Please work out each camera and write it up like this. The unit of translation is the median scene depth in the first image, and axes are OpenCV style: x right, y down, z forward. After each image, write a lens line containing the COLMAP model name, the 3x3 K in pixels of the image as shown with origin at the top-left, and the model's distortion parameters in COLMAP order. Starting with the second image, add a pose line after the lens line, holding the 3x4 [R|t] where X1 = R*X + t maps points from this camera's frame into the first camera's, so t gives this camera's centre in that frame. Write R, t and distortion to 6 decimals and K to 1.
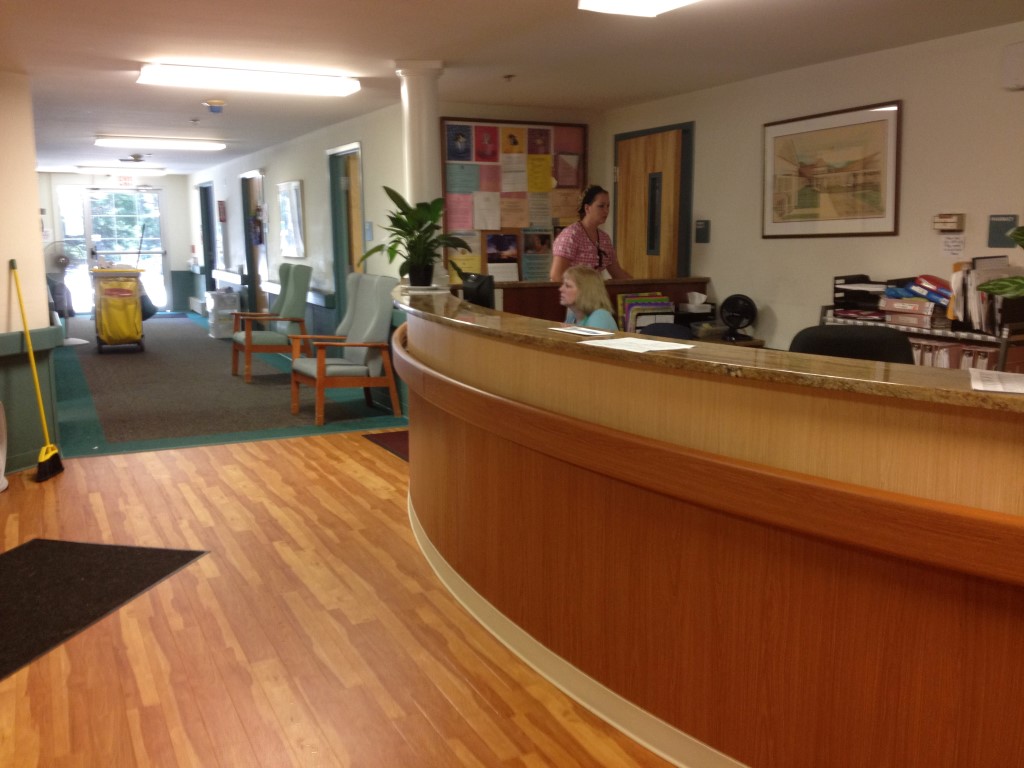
lens RADIAL K [[903.9, 0, 513.7], [0, 903.9, 387.3], [0, 0, 1]] dist [0.039566, -0.066868]
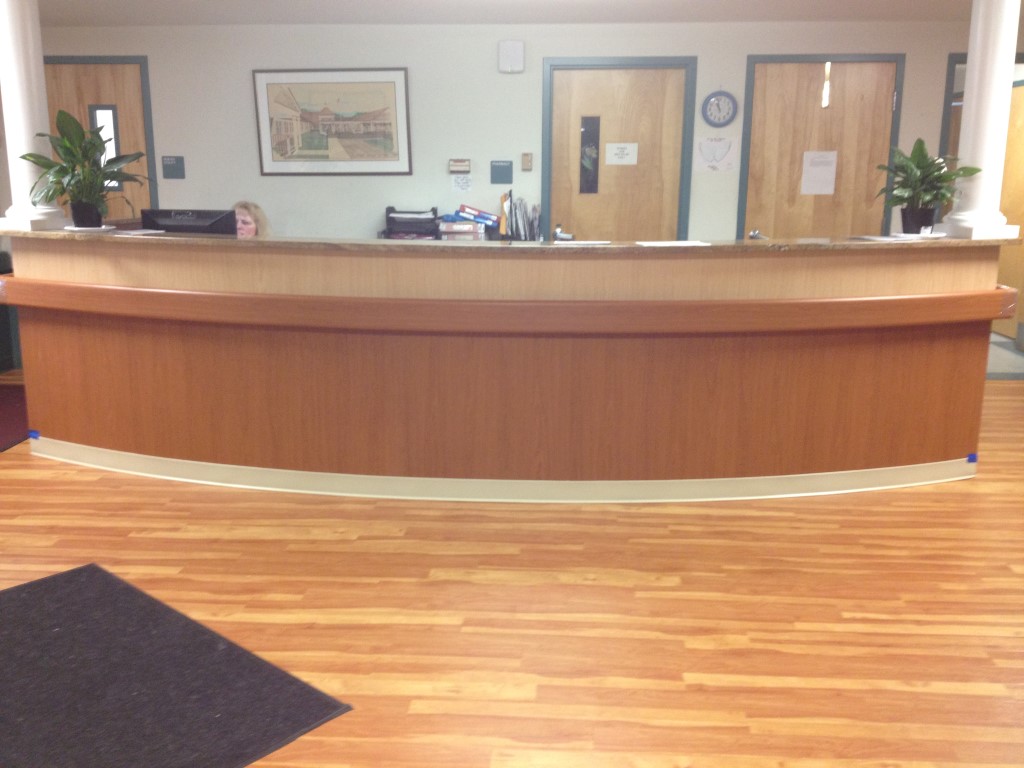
lens RADIAL K [[903.9, 0, 514.7], [0, 903.9, 378.6], [0, 0, 1]] dist [0.039566, -0.066868]
pose [[0.509536, -0.176550, 0.842142, -0.705162], [0.133678, 0.983082, 0.125216, -0.026025], [-0.850002, 0.048774, 0.524517, 0.232976]]
